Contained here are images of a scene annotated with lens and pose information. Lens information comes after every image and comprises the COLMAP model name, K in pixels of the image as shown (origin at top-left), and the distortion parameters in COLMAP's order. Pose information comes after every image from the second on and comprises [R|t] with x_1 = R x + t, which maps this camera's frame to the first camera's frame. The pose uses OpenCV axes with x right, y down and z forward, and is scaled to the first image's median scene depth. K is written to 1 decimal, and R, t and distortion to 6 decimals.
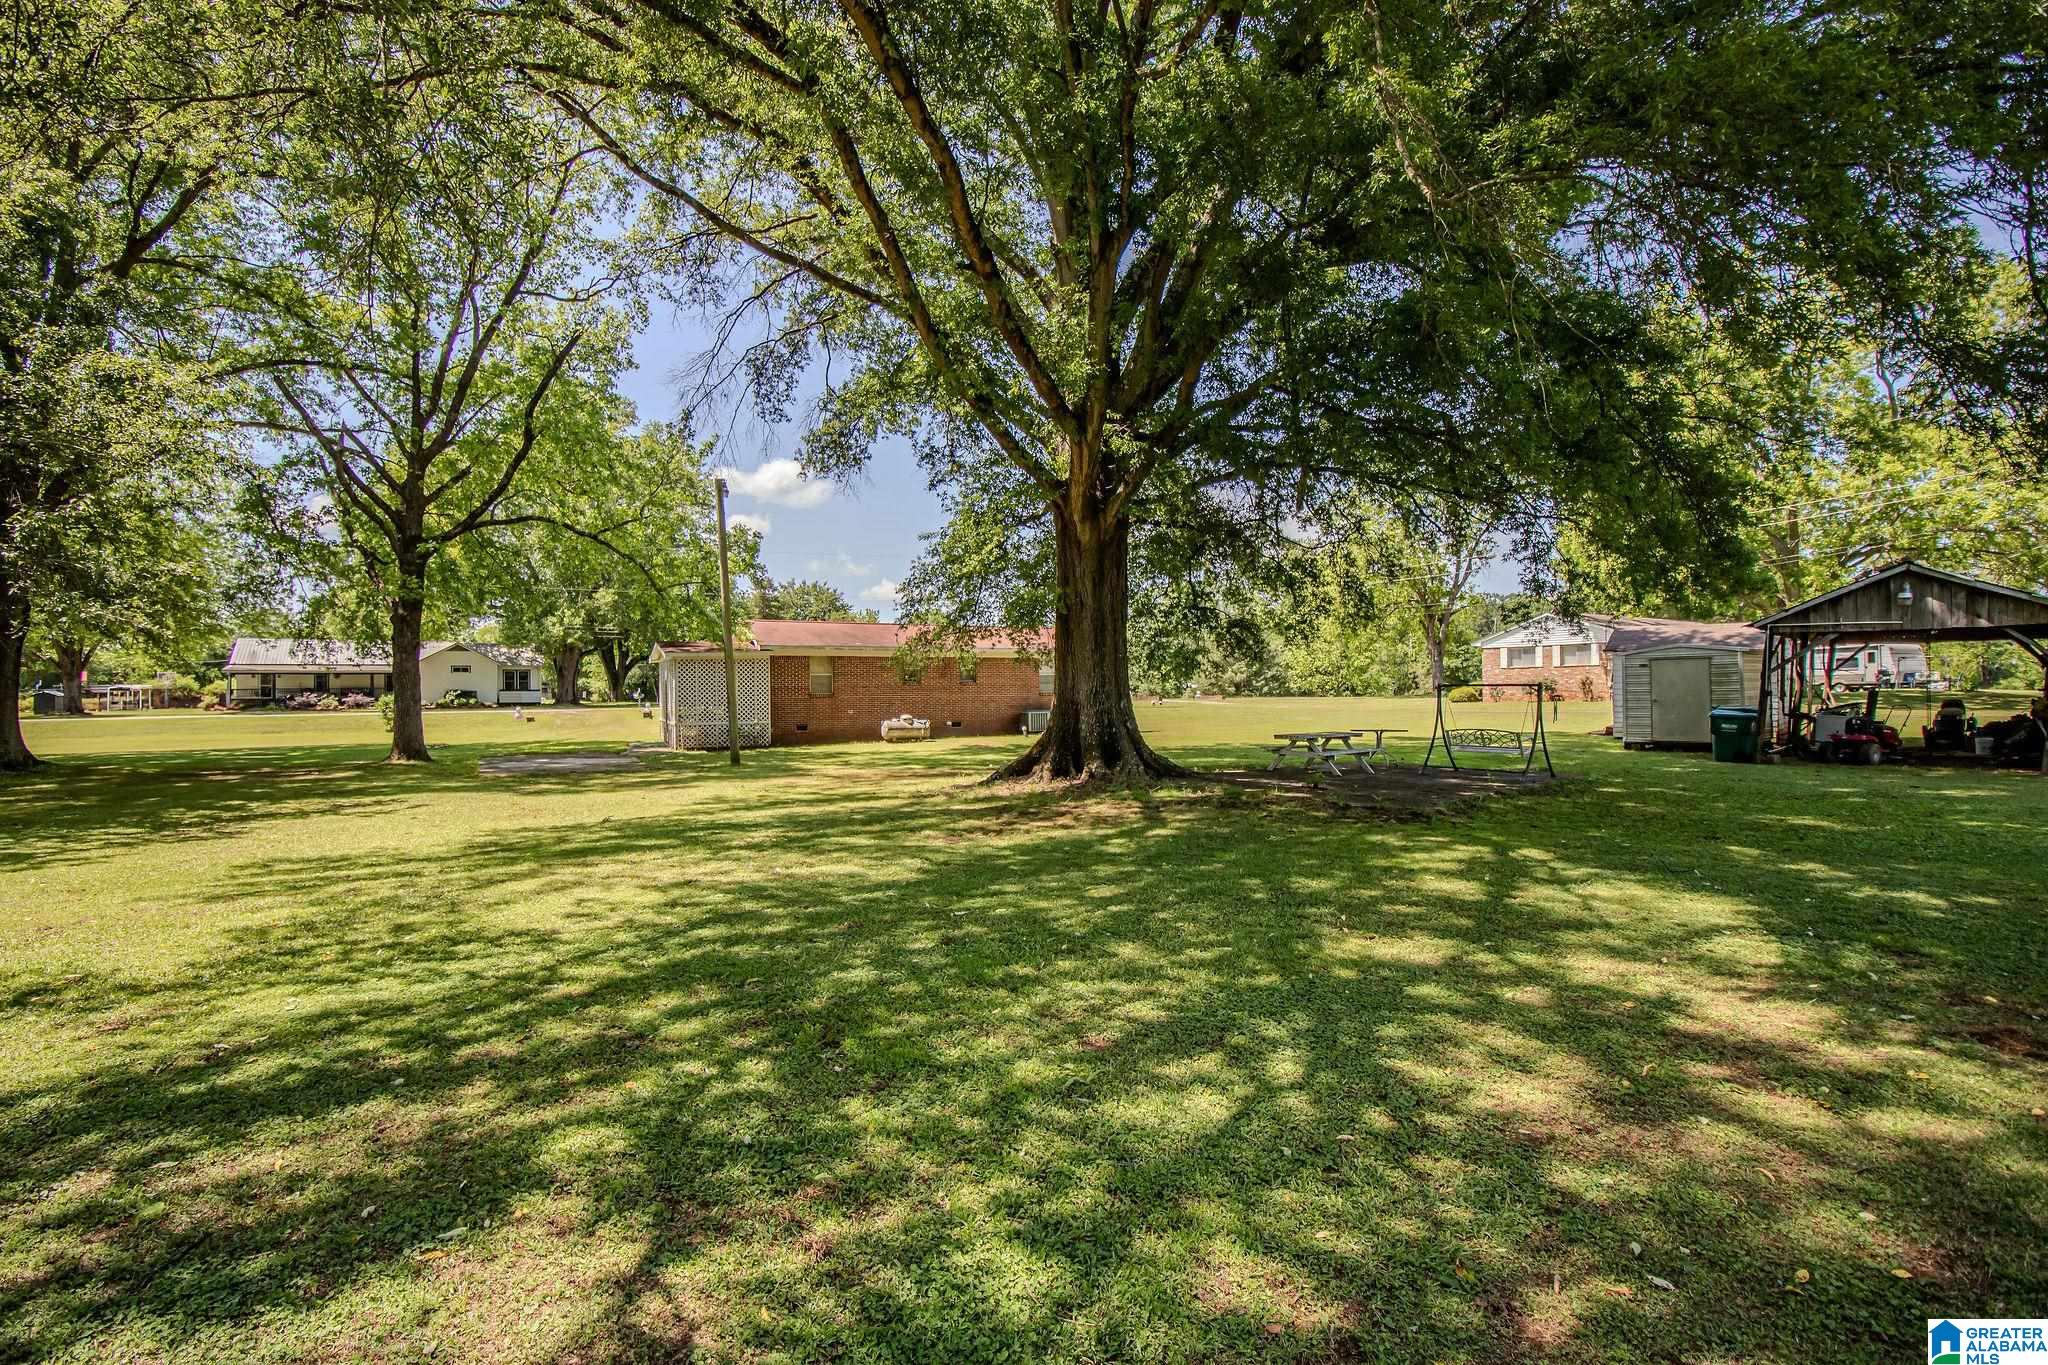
lens RADIAL K [[954.9, 0, 1031.9], [0, 954.9, 685.1], [0, 0, 1]] dist [-0.000636, -0.011897]
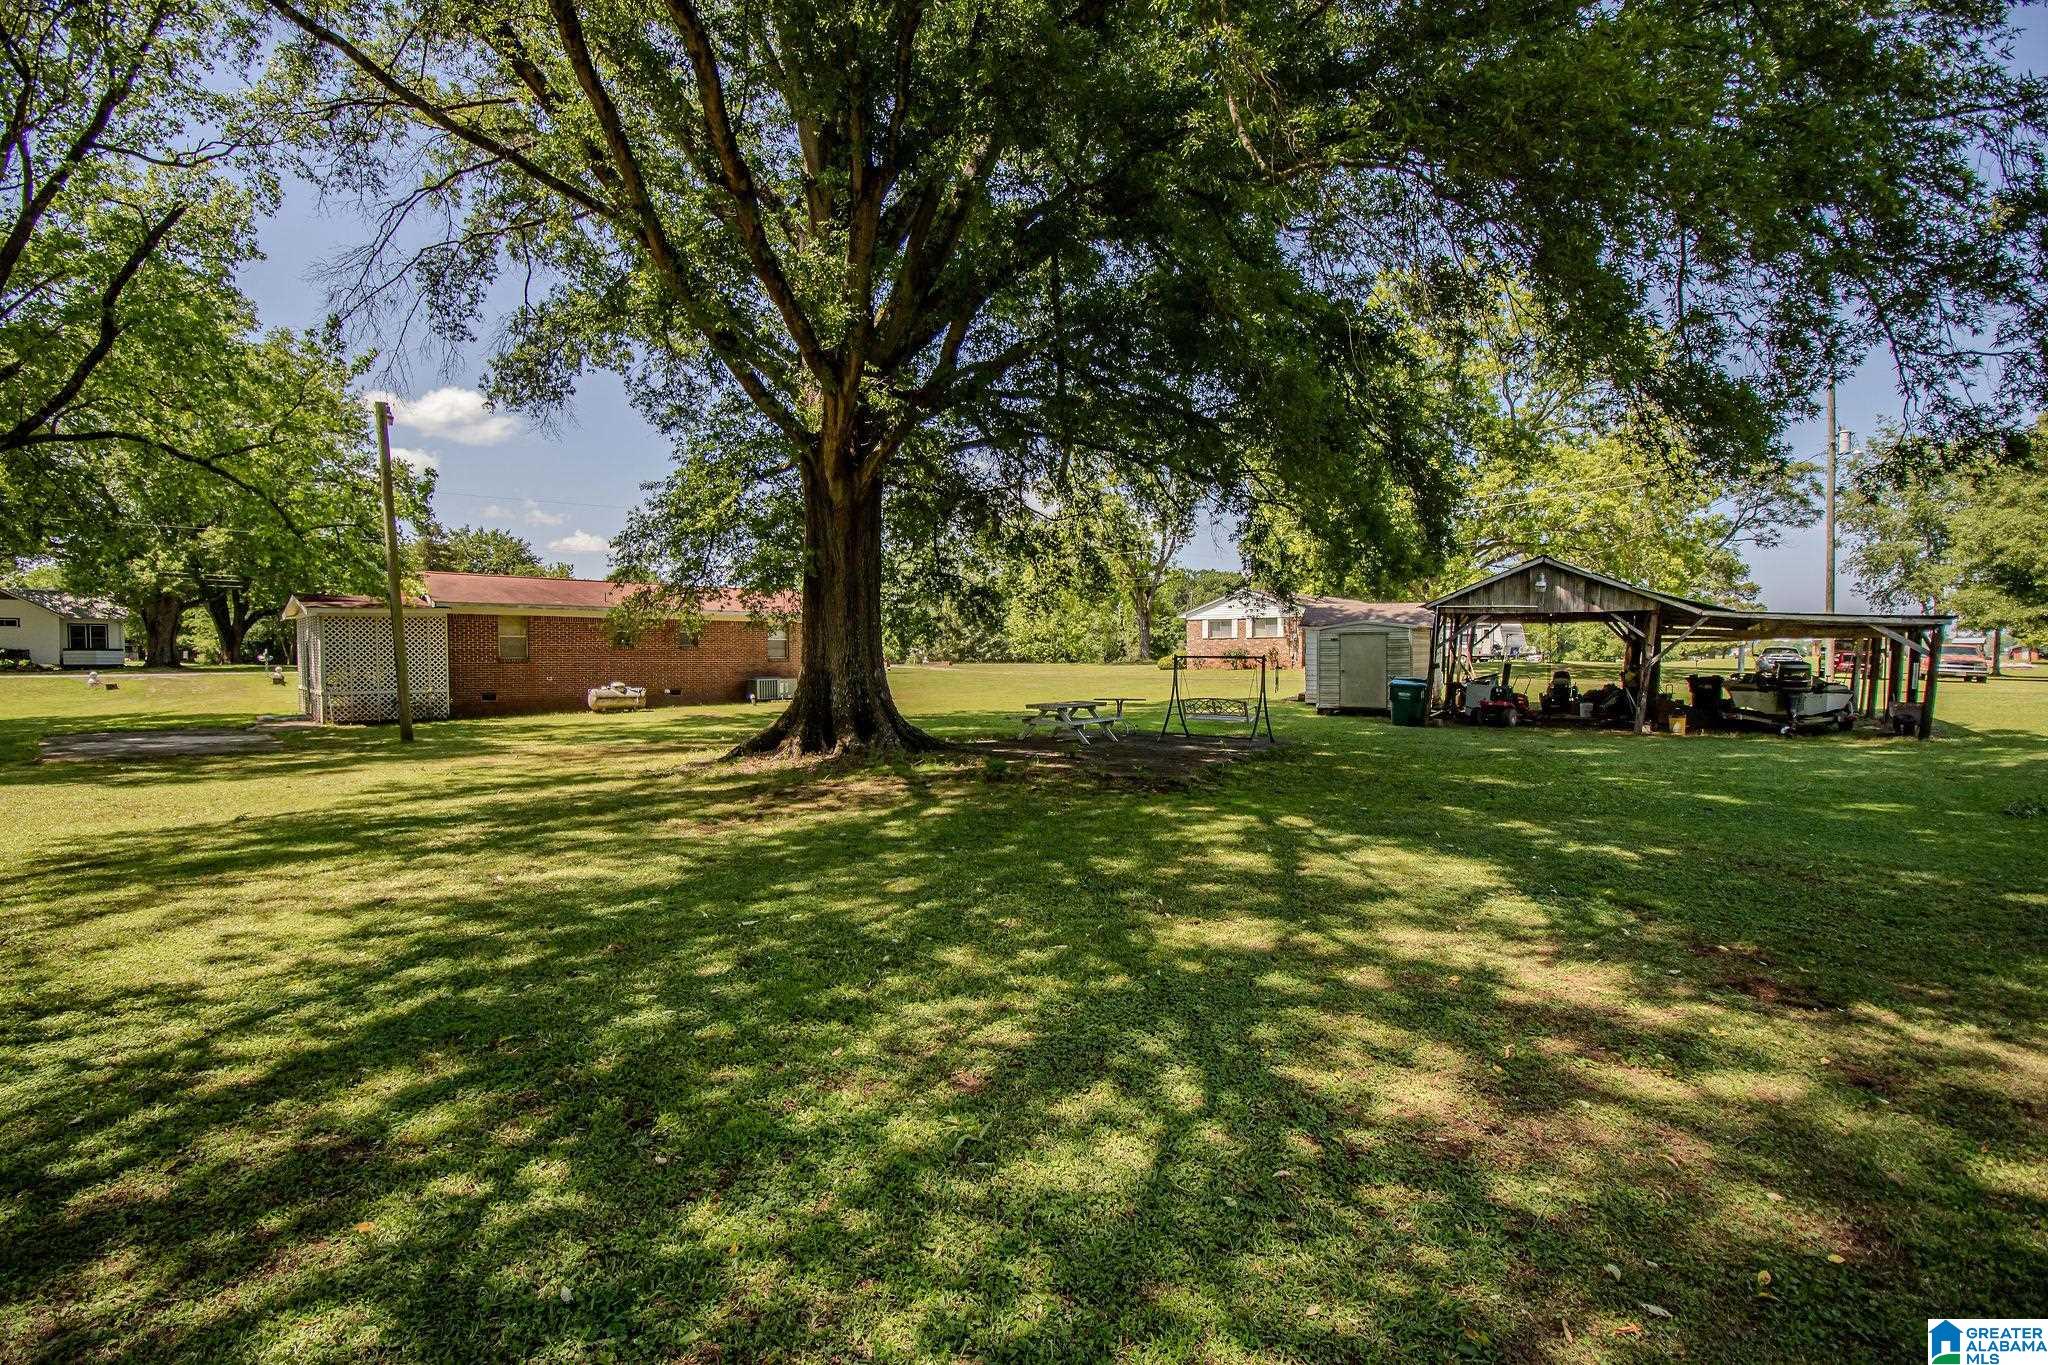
lens RADIAL K [[954.9, 0, 1031.9], [0, 954.9, 685.1], [0, 0, 1]] dist [-0.000636, -0.011897]
pose [[0.957798, -0.000365, 0.287443, -0.029455], [-0.010255, 0.999319, 0.035440, -0.004377], [-0.287261, -0.036892, 0.957142, 0.037719]]
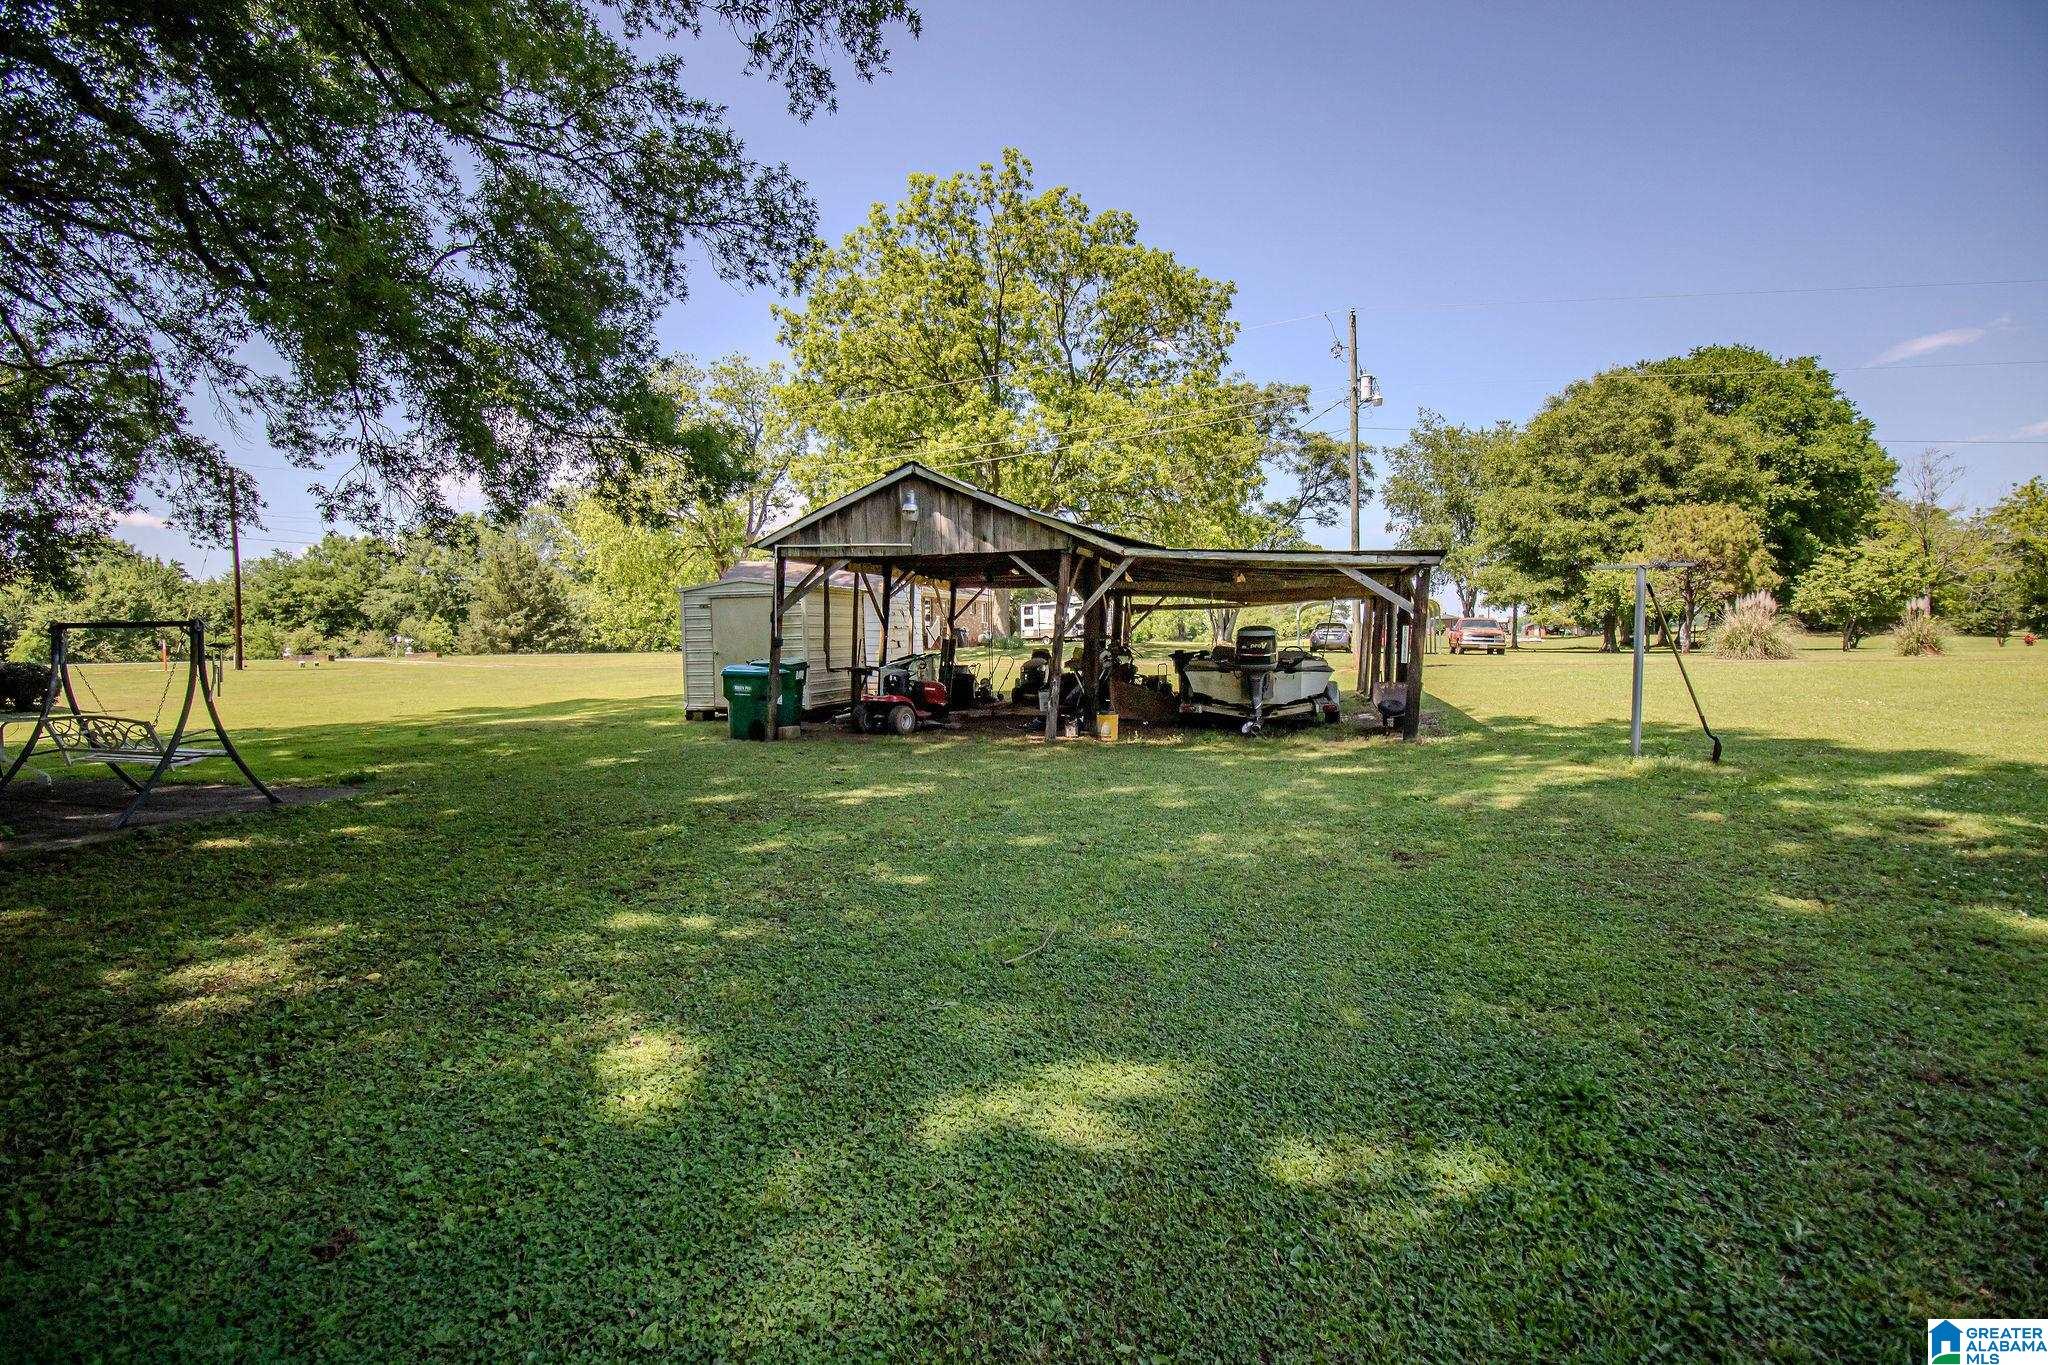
lens RADIAL K [[963.8, 0, 1024.0], [0, 963.8, 682.5], [0, 0, 1]] dist [0.027943, -0.012076]
pose [[0.814786, -0.027400, 0.579114, 0.560453], [0.002373, 0.999032, 0.043930, 0.009041], [-0.579757, -0.034420, 0.814062, 0.332555]]
